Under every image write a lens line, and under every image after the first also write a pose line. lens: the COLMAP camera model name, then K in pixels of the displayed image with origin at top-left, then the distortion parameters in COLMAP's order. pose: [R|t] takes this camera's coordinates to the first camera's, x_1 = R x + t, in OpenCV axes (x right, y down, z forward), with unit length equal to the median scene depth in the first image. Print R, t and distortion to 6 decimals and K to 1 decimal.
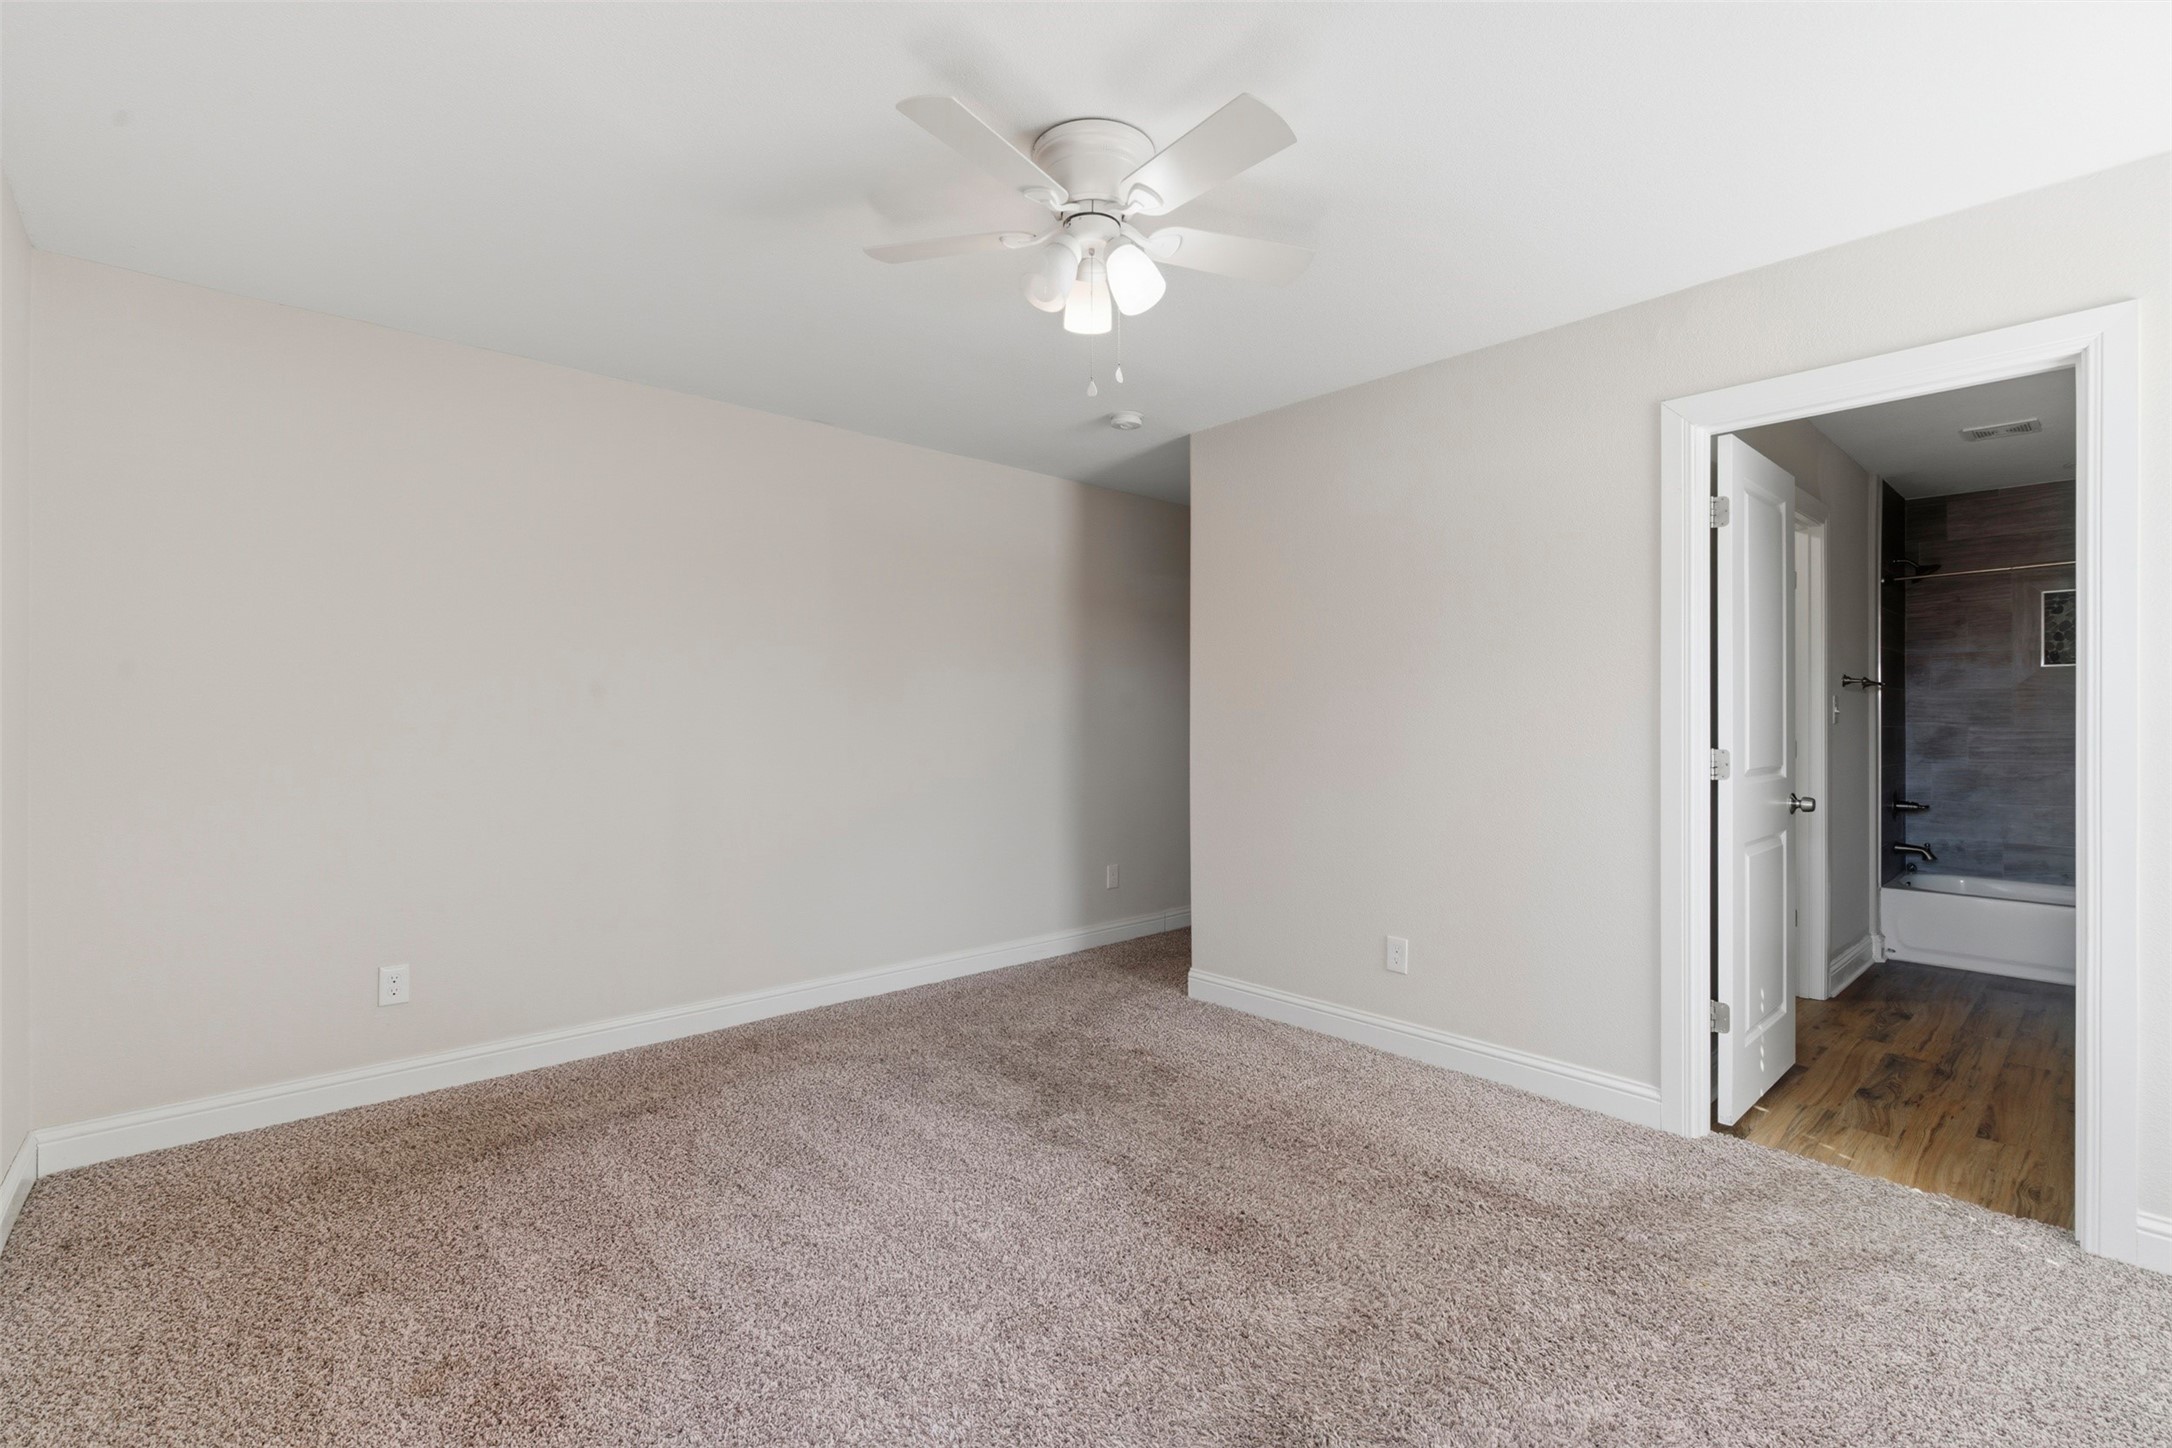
lens RADIAL K [[991.1, 0, 1092.4], [0, 991.1, 721.8], [0, 0, 1]] dist [0.010376, -0.000321]
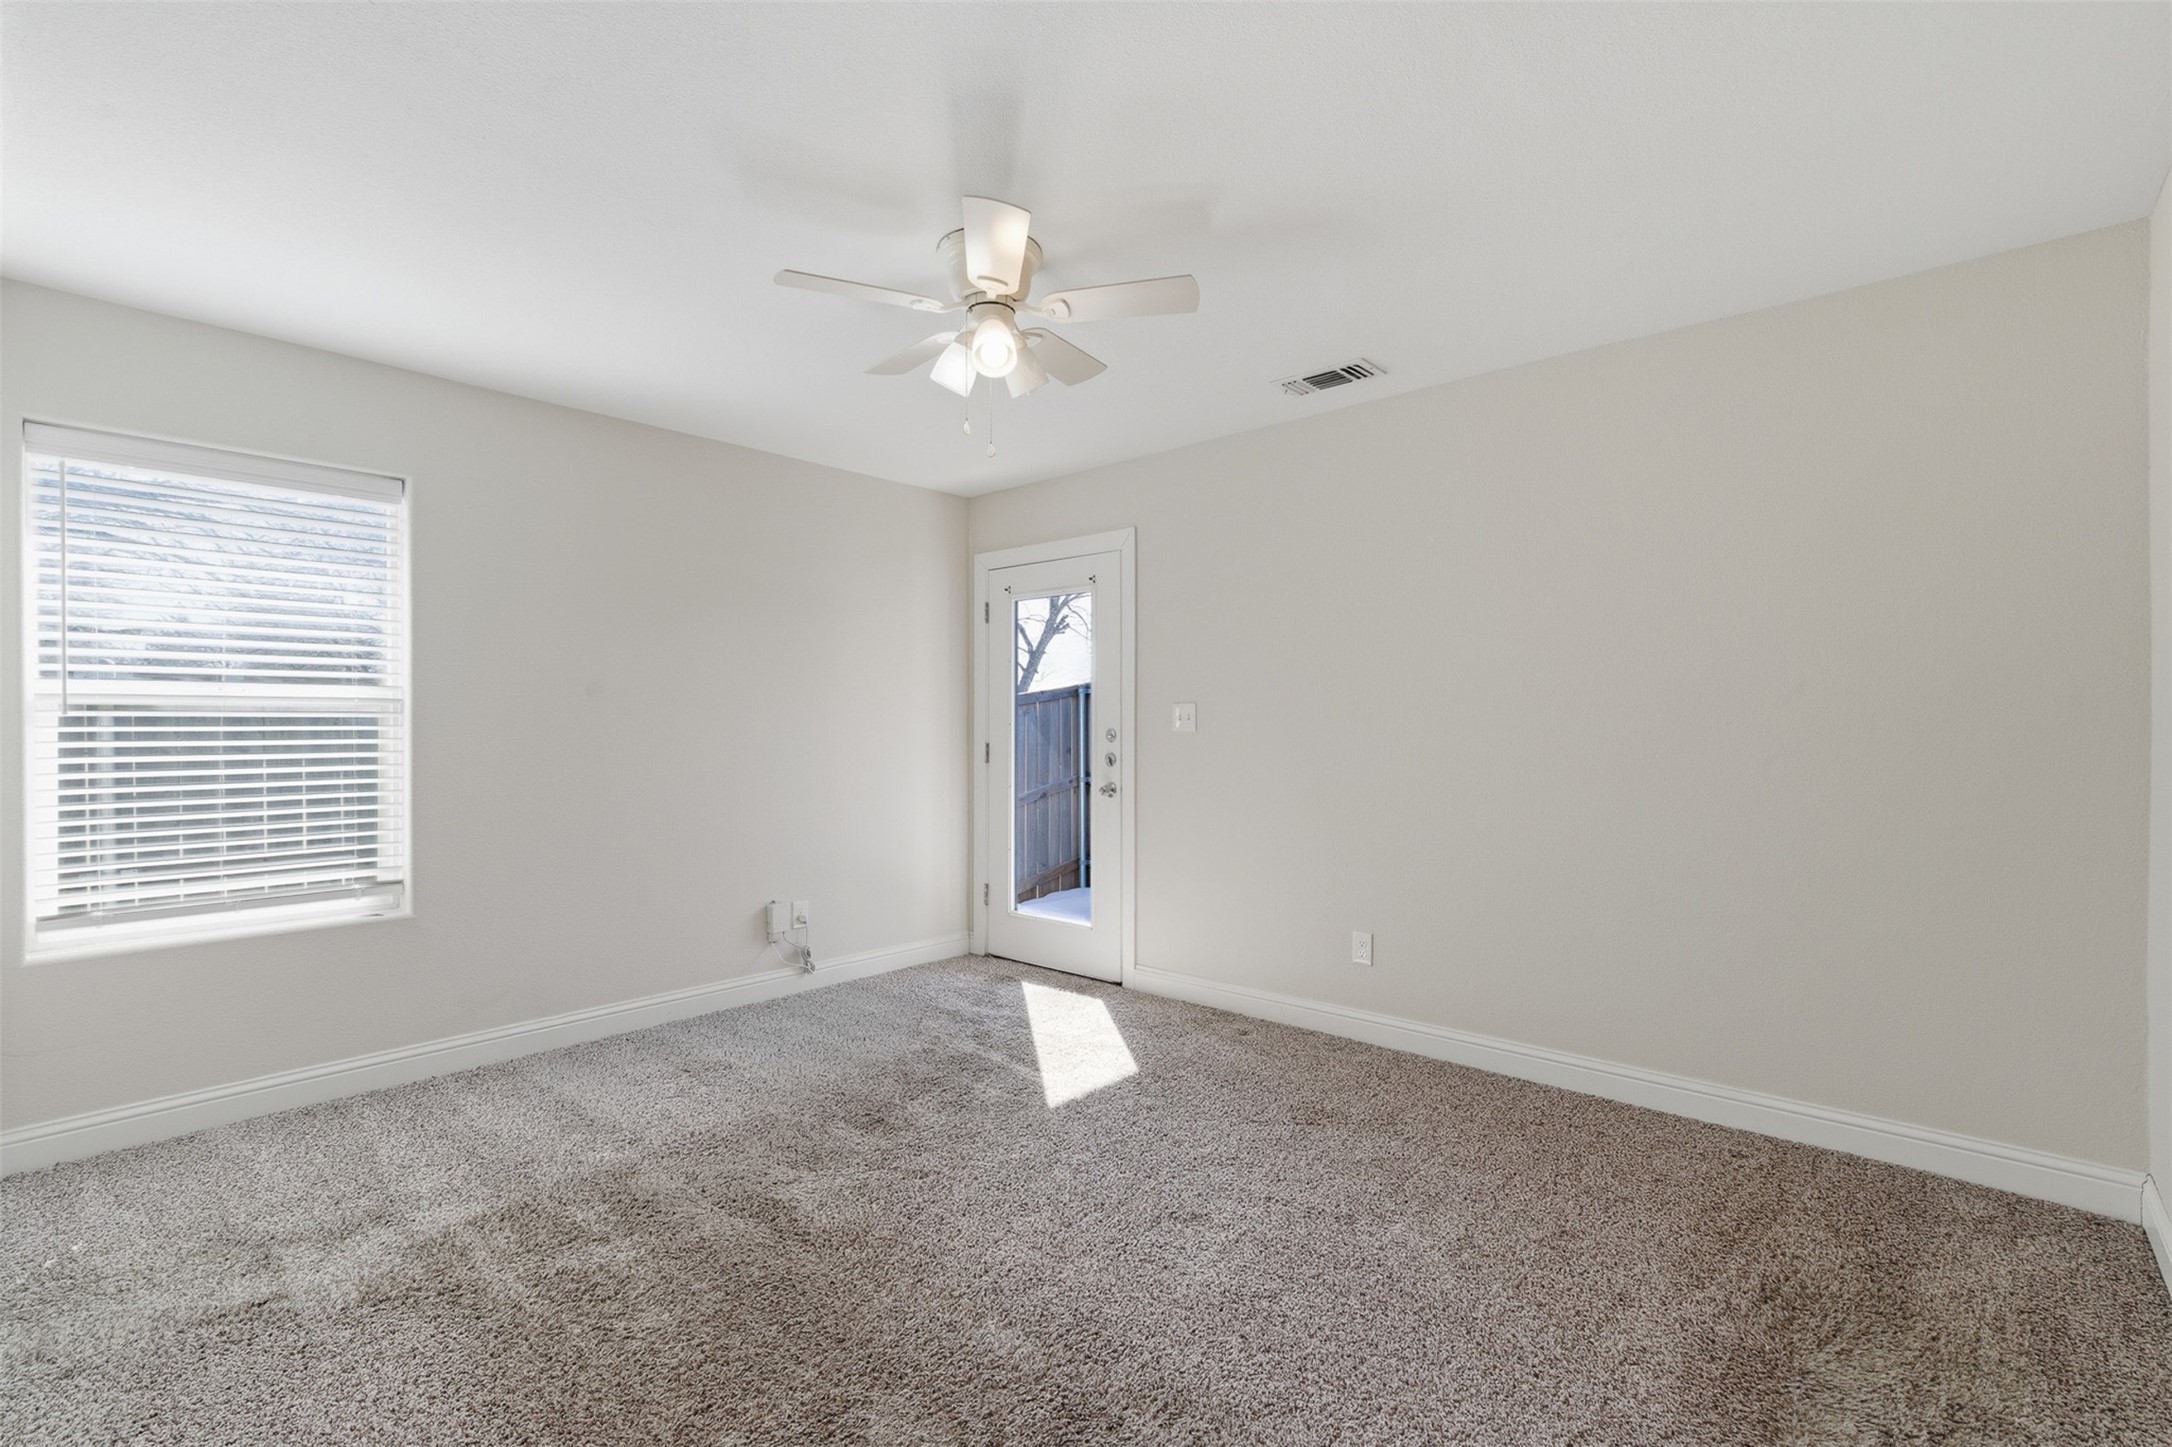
lens RADIAL K [[991.1, 0, 1092.4], [0, 991.1, 721.3], [0, 0, 1]] dist [0.010376, -0.000321]
pose [[-0.995272, -0.000480, -0.097123, 0.001174], [-0.000712, 0.999997, 0.002354, -0.012843], [0.097122, 0.002413, -0.995270, 1.517486]]
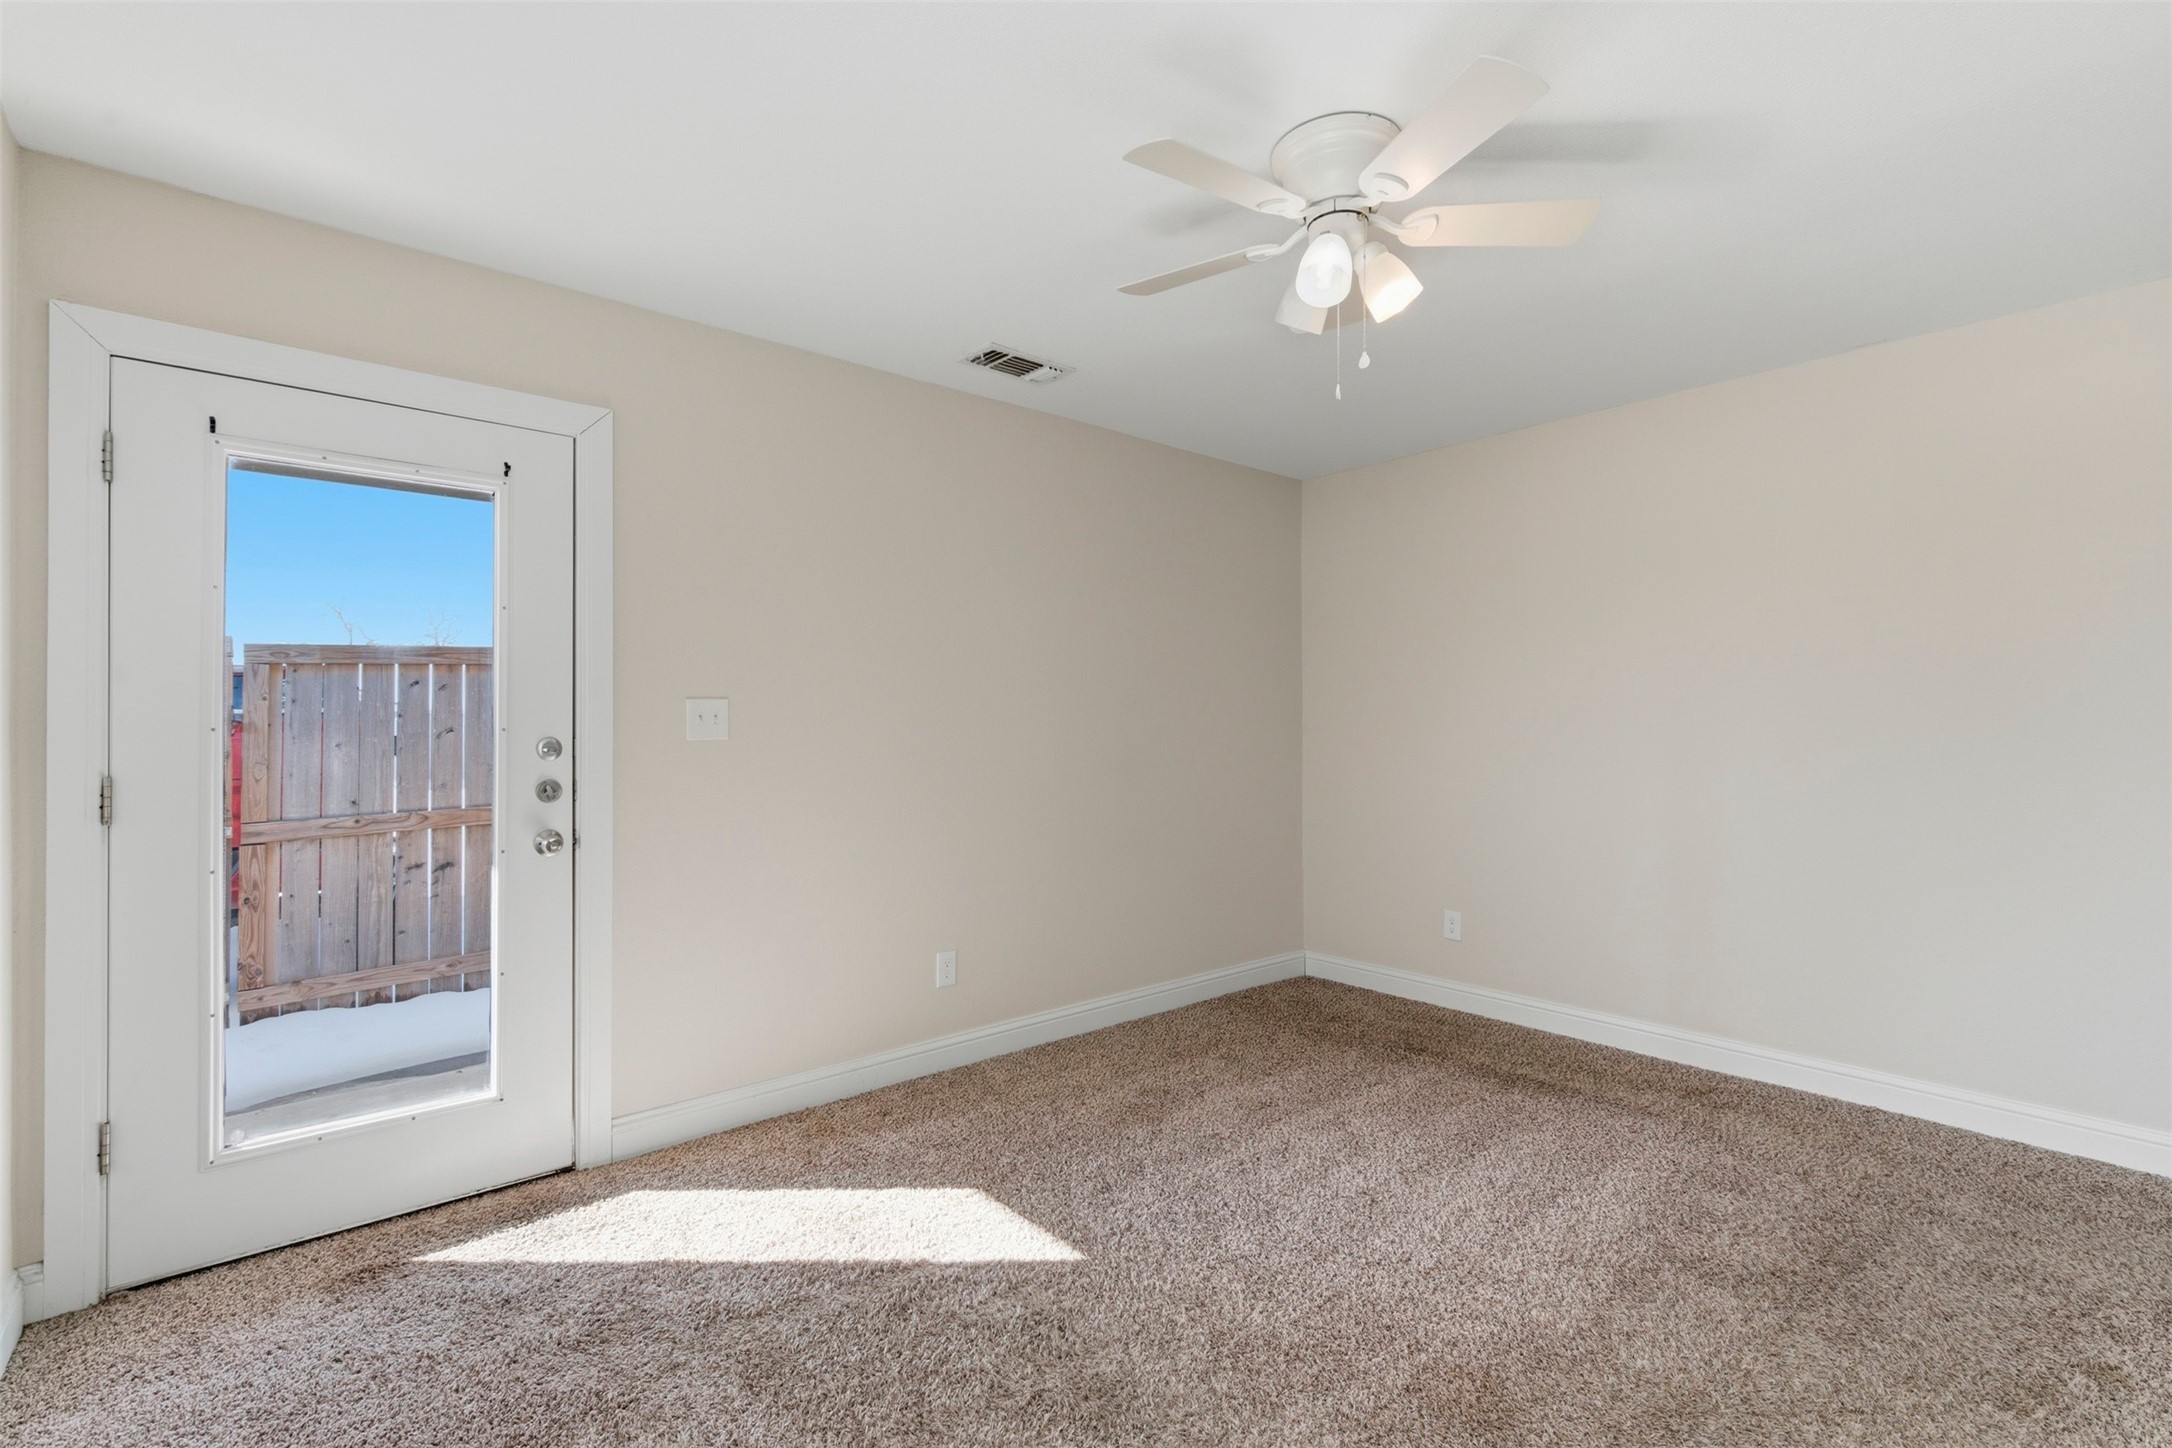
lens RADIAL K [[991.1, 0, 1092.4], [0, 991.1, 721.8], [0, 0, 1]] dist [0.010376, -0.000321]
pose [[-0.026296, -0.002356, -0.999651, 0.681239], [-0.004657, 0.999987, -0.002234, -0.012019], [0.999643, 0.004596, -0.026307, 0.537371]]
